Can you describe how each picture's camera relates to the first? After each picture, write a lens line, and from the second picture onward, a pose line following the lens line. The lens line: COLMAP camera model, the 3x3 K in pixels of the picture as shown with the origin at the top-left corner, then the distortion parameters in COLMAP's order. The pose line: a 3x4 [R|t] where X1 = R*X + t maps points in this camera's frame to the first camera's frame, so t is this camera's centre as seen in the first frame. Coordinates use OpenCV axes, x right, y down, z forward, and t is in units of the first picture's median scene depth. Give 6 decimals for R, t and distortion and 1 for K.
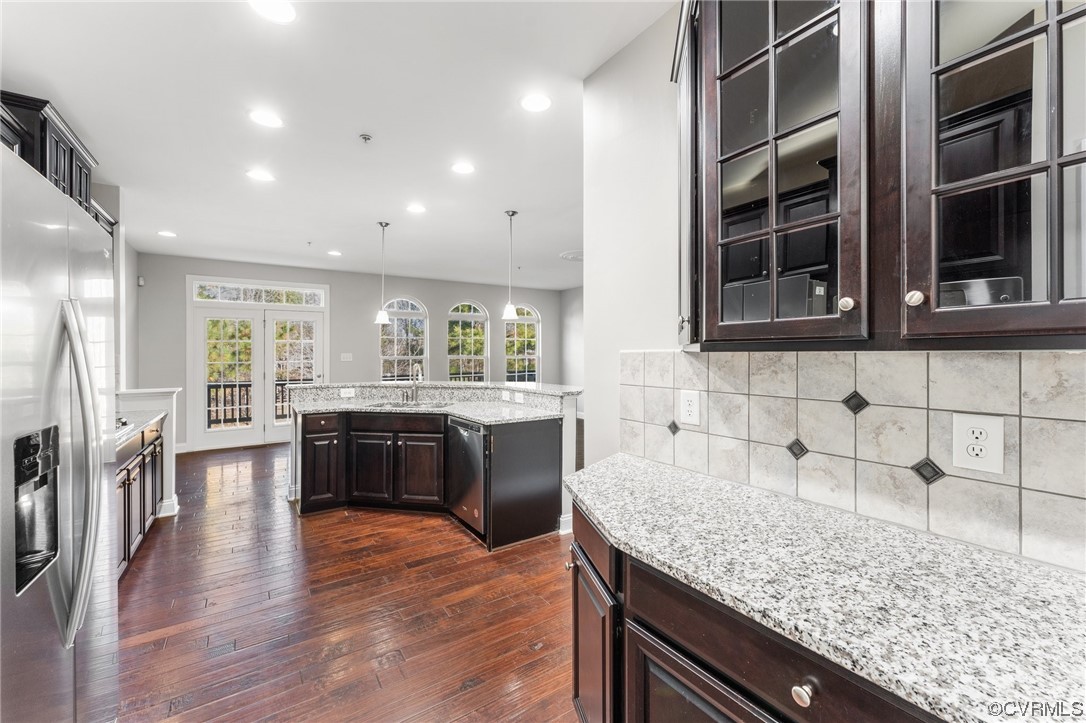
lens RADIAL K [[435.8, 0, 537.9], [0, 435.8, 348.9], [0, 0, 1]] dist [-0.000266, 0.000180]
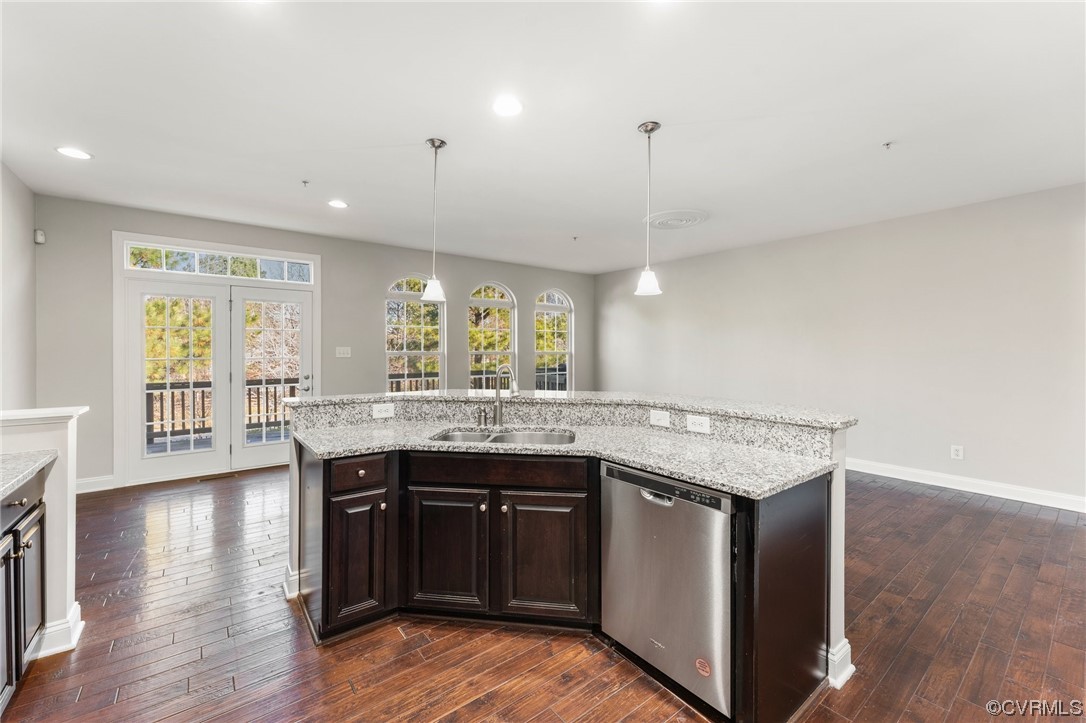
lens RADIAL K [[442.8, 0, 542.9], [0, 442.8, 350.7], [0, 0, 1]] dist [-0.000016, -0.000133]
pose [[0.997303, 0.007994, 0.072954, -0.303624], [-0.009003, 0.999868, 0.013508, 0.006776], [-0.072836, -0.014128, 0.997244, 0.425953]]
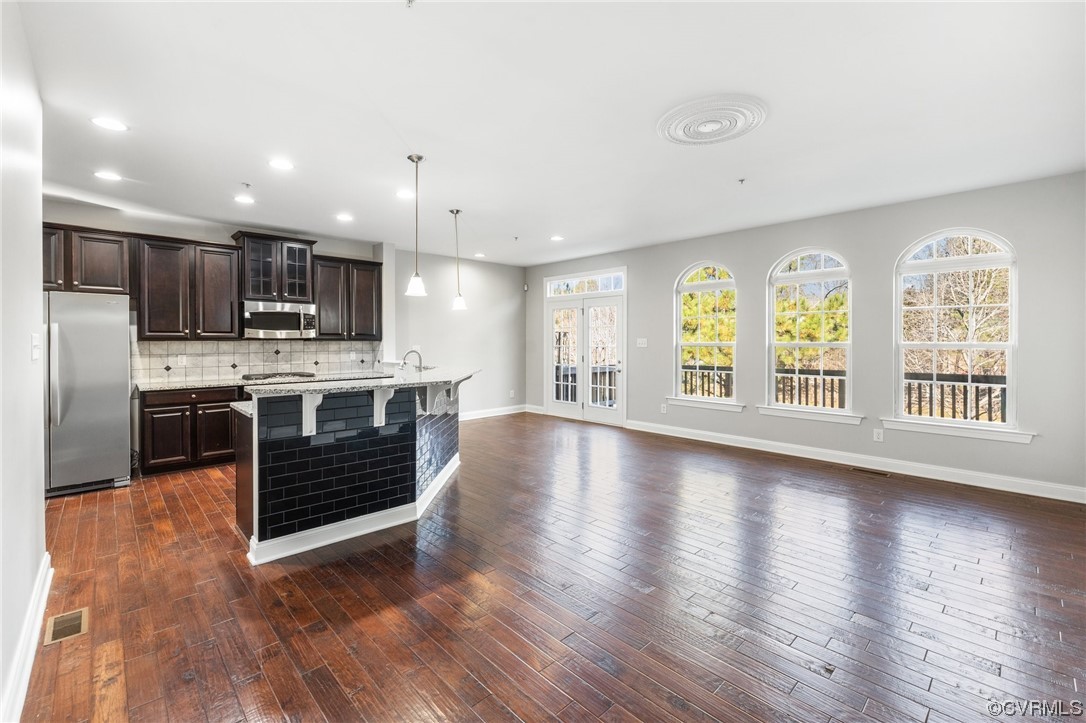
lens RADIAL K [[466.7, 0, 540.8], [0, 466.7, 337.2], [0, 0, 1]] dist [0.009705, -0.000048]
pose [[0.163288, 0.002007, -0.986576, 0.956511], [0.012180, 0.999918, 0.004050, 0.002810], [0.986503, -0.012678, 0.163250, 1.291389]]
